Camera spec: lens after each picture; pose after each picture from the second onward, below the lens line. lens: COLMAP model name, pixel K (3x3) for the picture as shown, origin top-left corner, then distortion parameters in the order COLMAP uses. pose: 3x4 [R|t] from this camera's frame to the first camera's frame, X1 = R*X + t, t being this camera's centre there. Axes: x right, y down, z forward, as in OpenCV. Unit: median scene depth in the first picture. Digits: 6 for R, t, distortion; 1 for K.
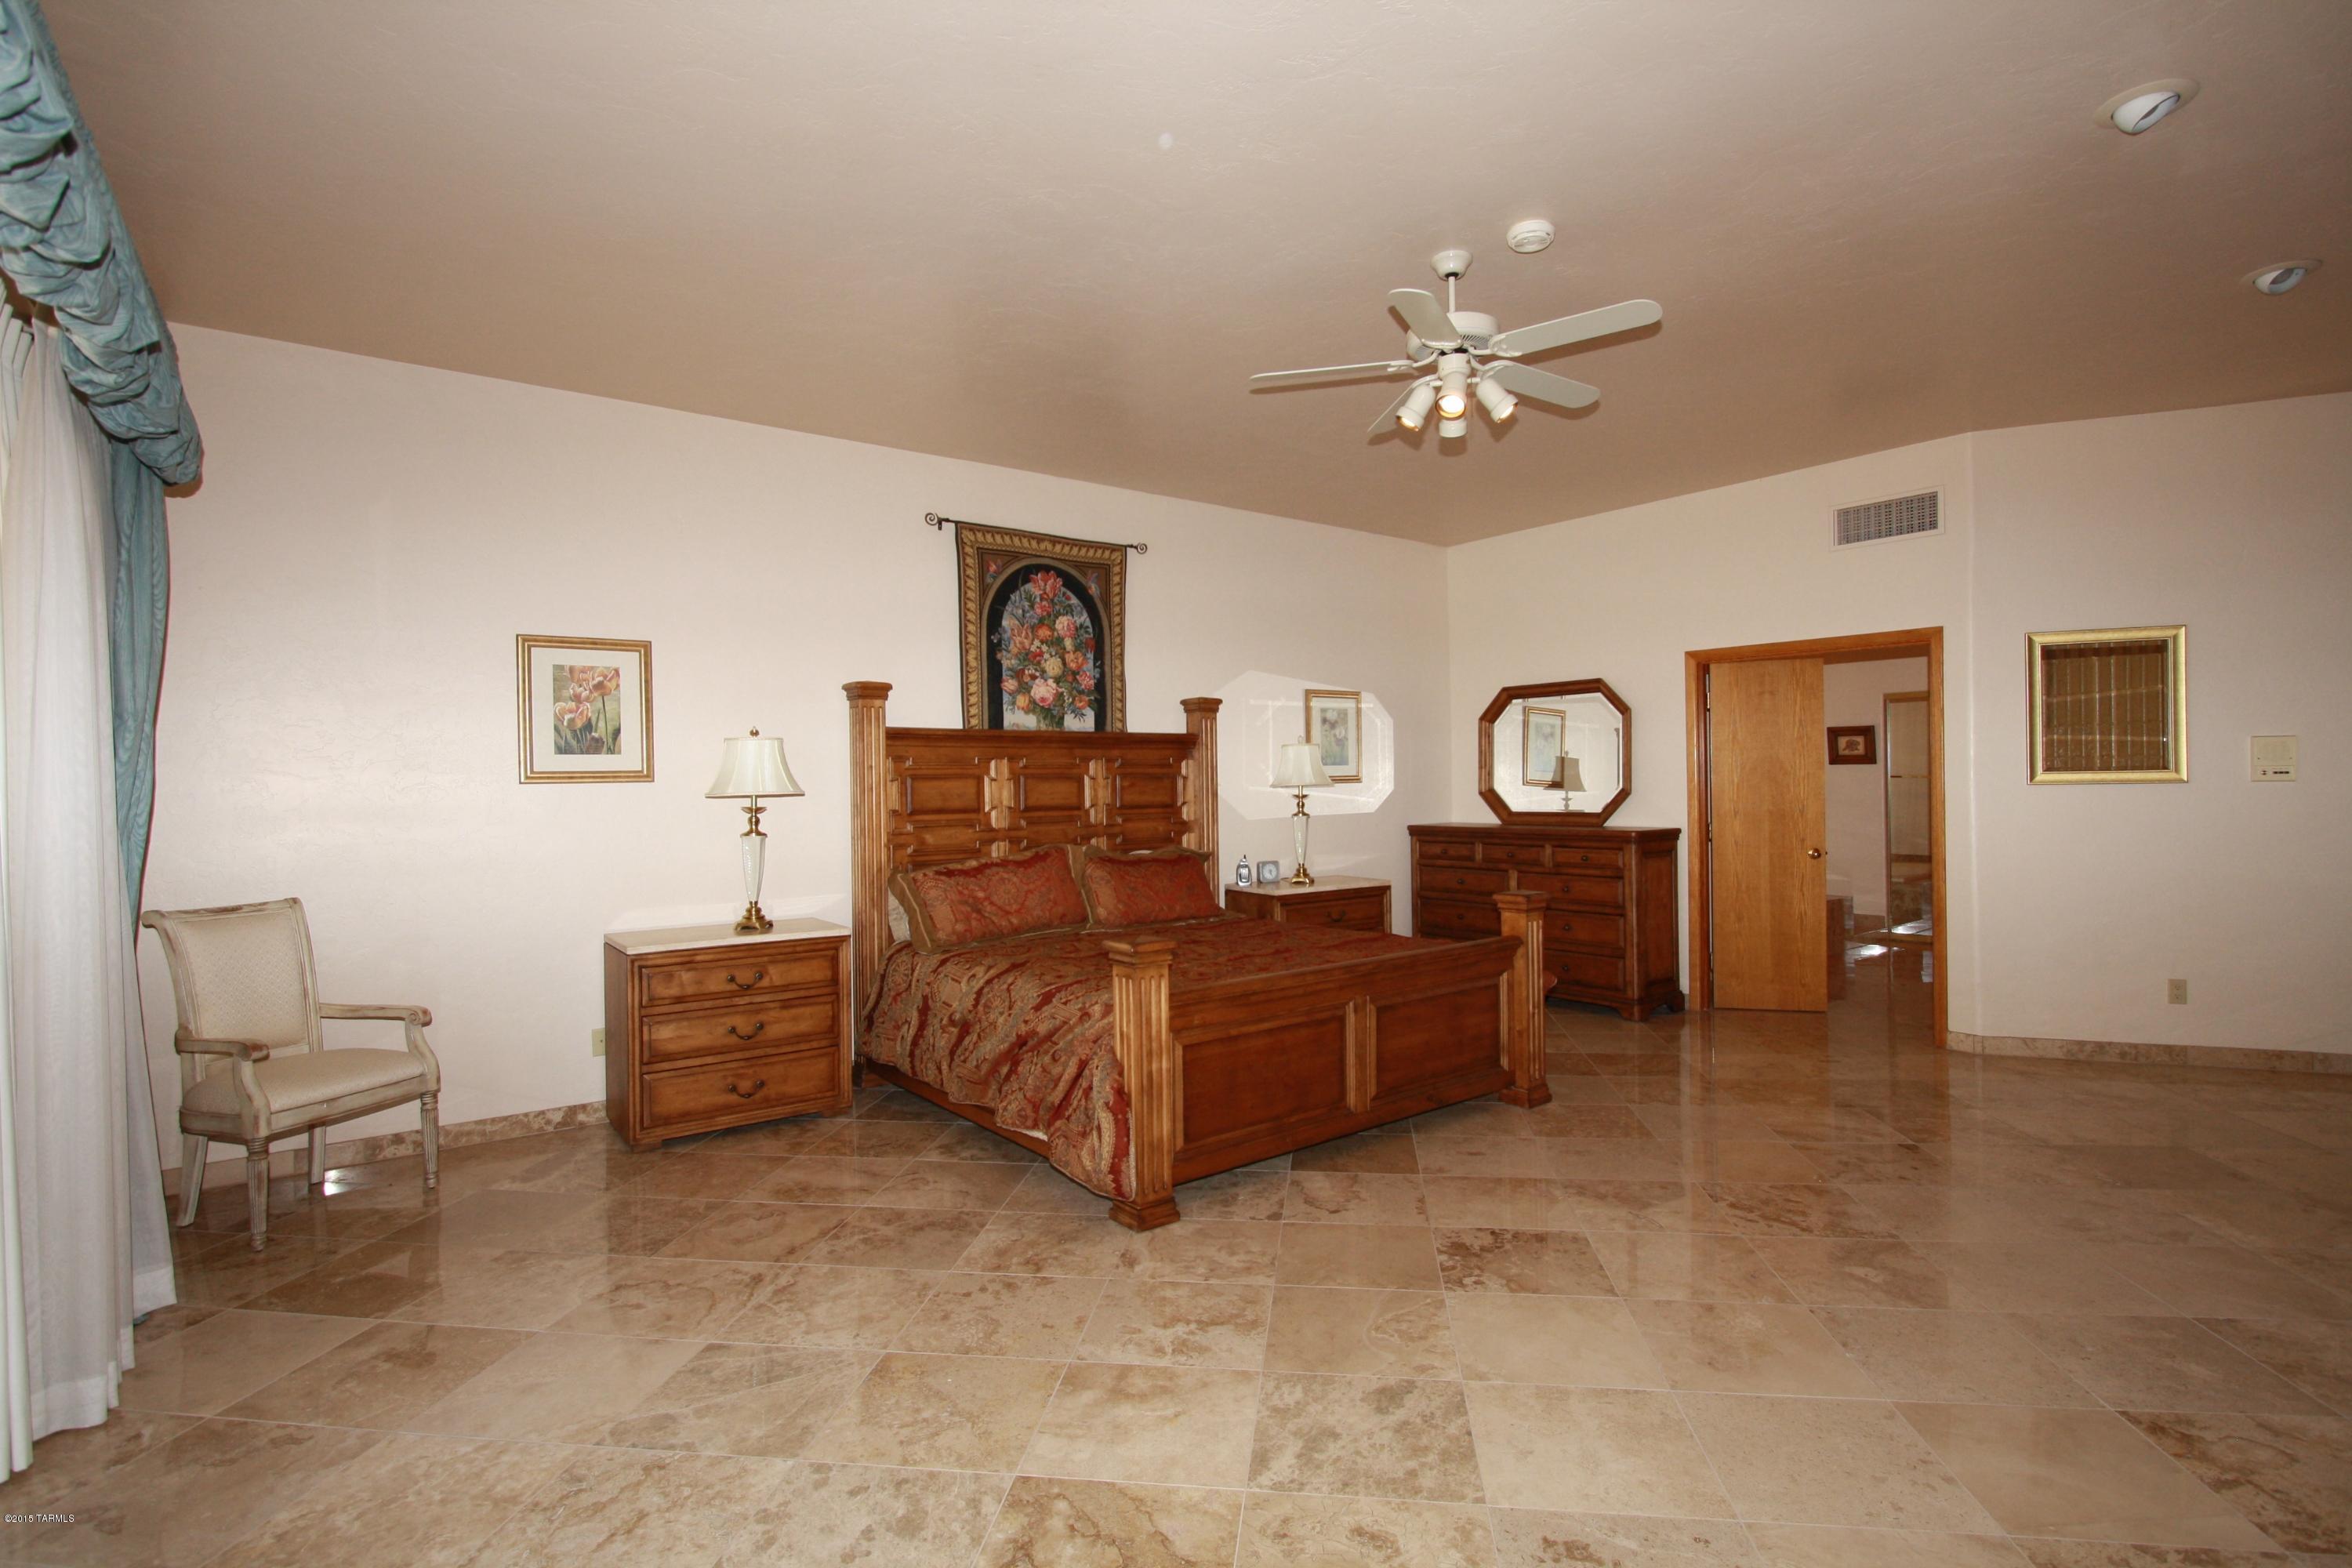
lens RADIAL K [[1096.5, 0, 1217.7], [0, 1096.5, 784.5], [0, 0, 1]] dist [-0.001072, -0.000260]
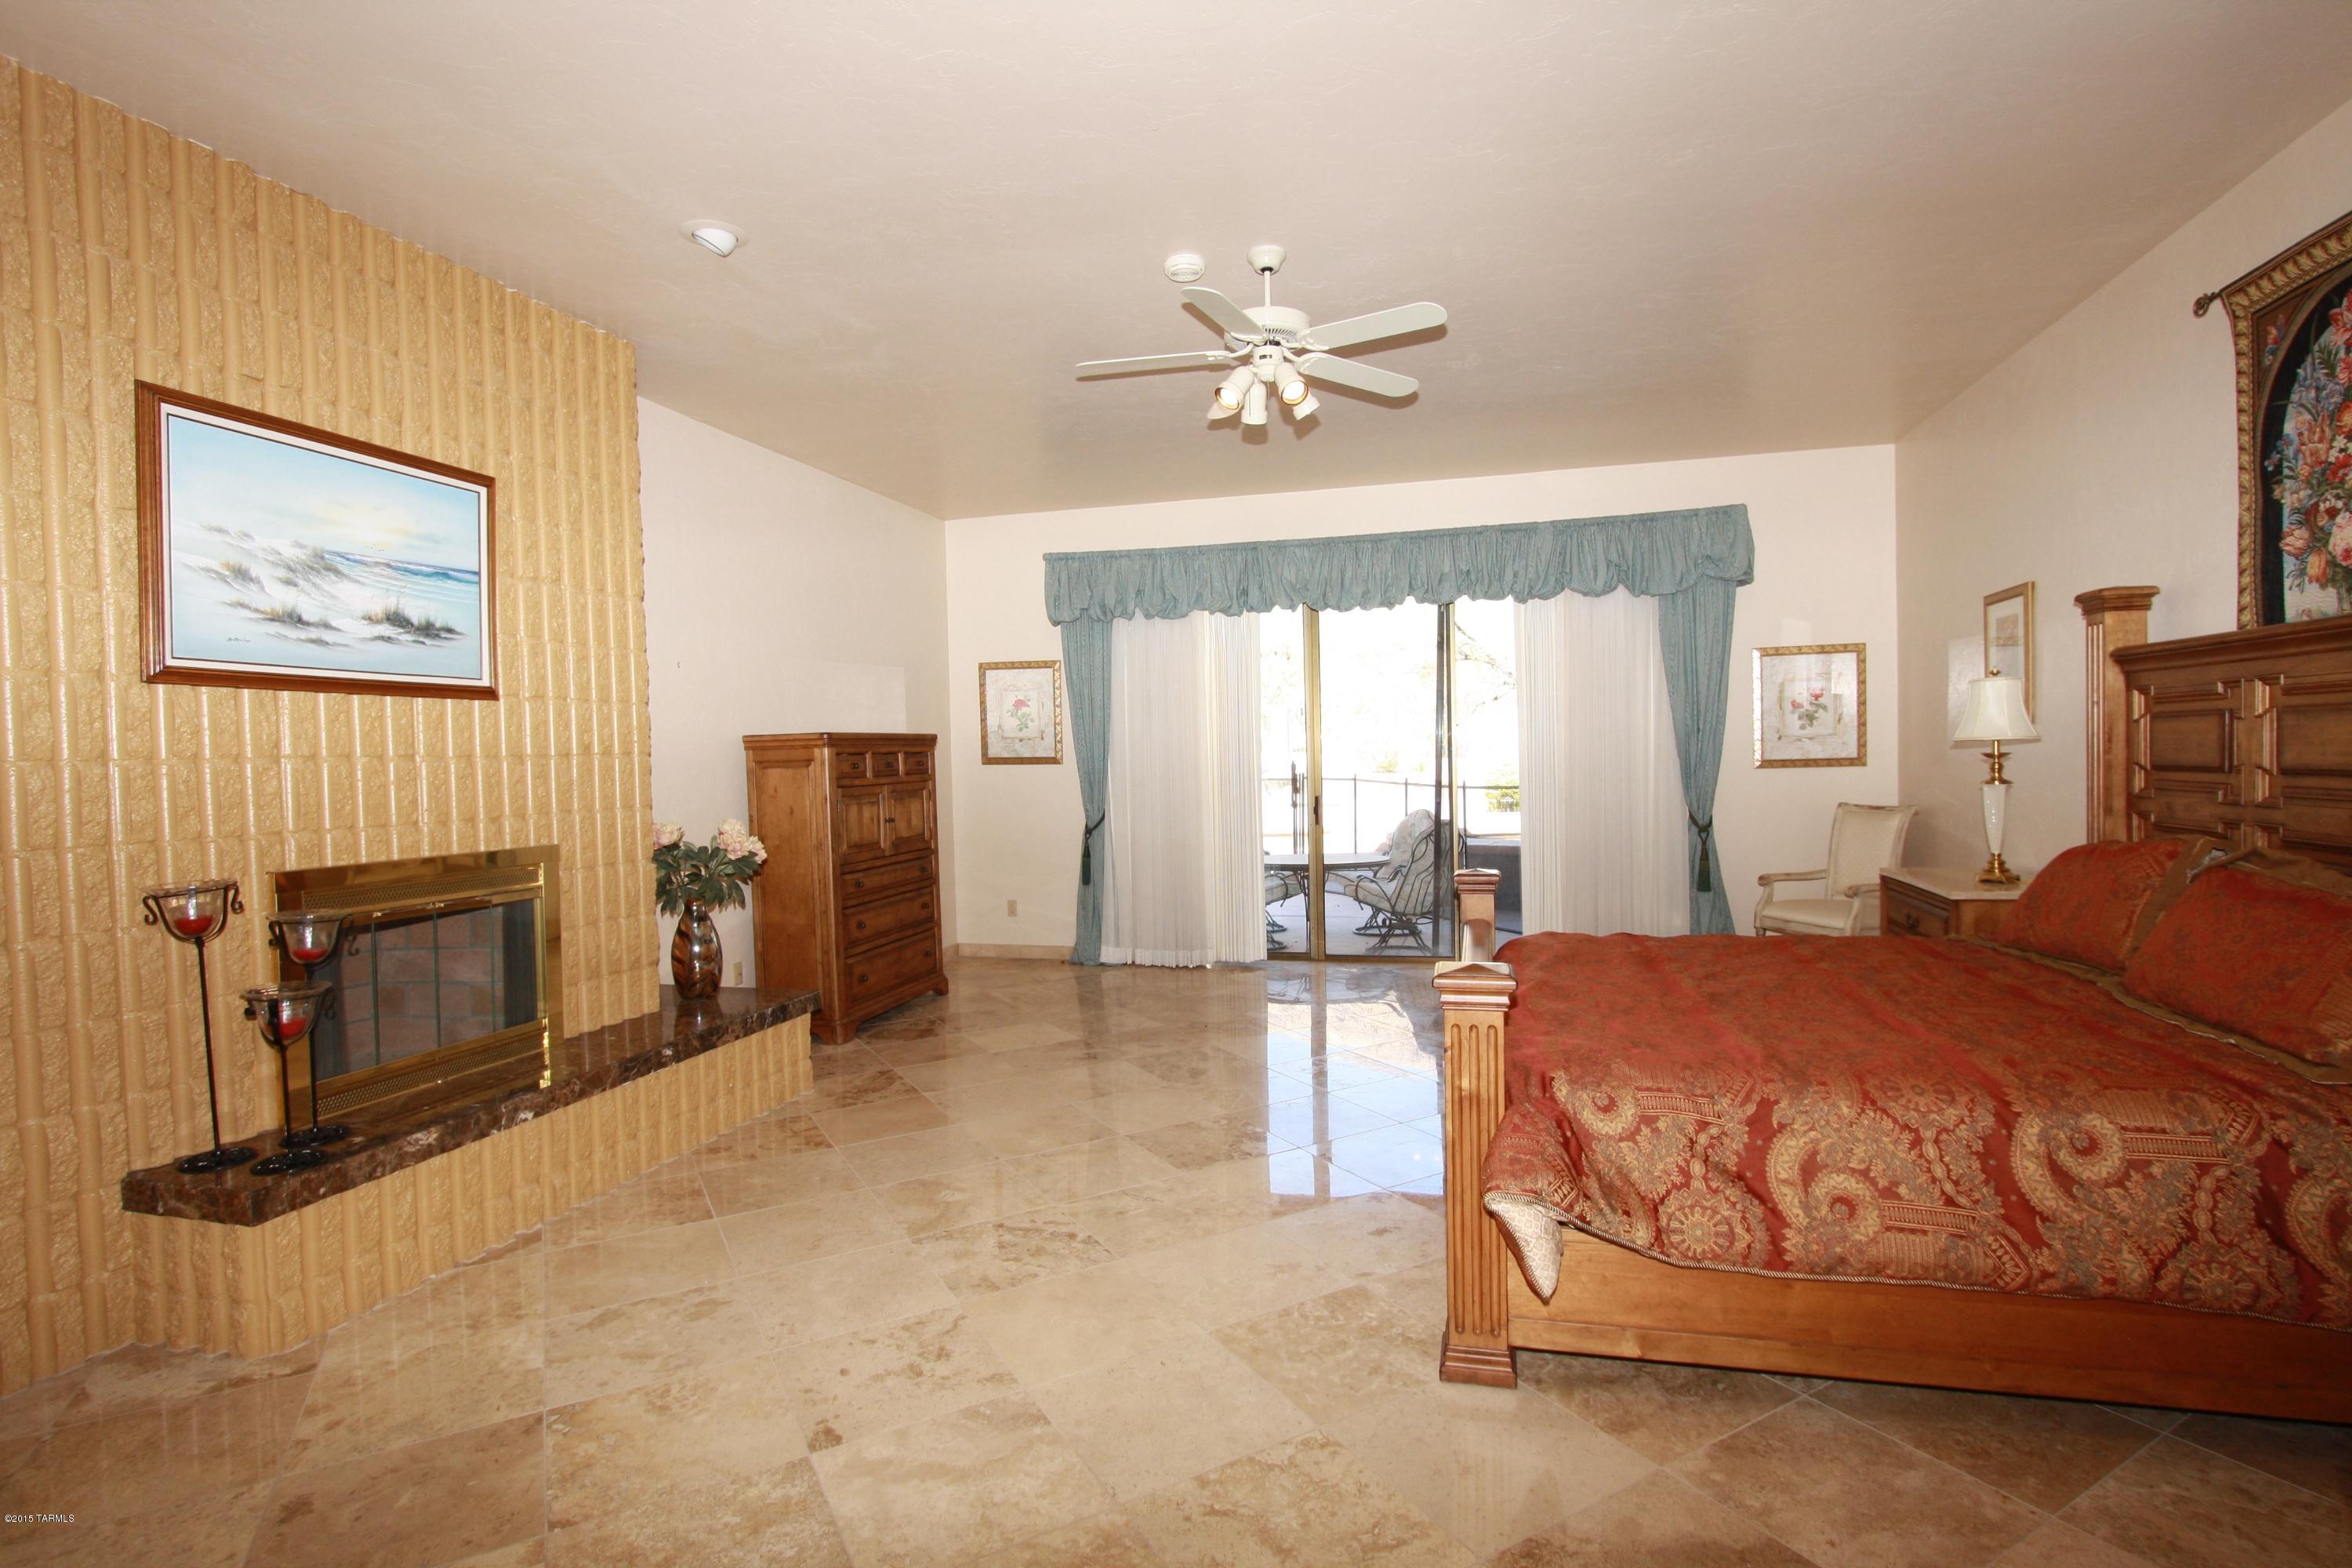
lens RADIAL K [[1096.5, 0, 1217.7], [0, 1096.5, 784.5], [0, 0, 1]] dist [-0.001072, -0.000260]
pose [[-0.777985, 0.051543, -0.626165, 0.598173], [0.034203, 0.998626, 0.039707, -0.010865], [0.627351, 0.009474, -0.778679, 1.151040]]
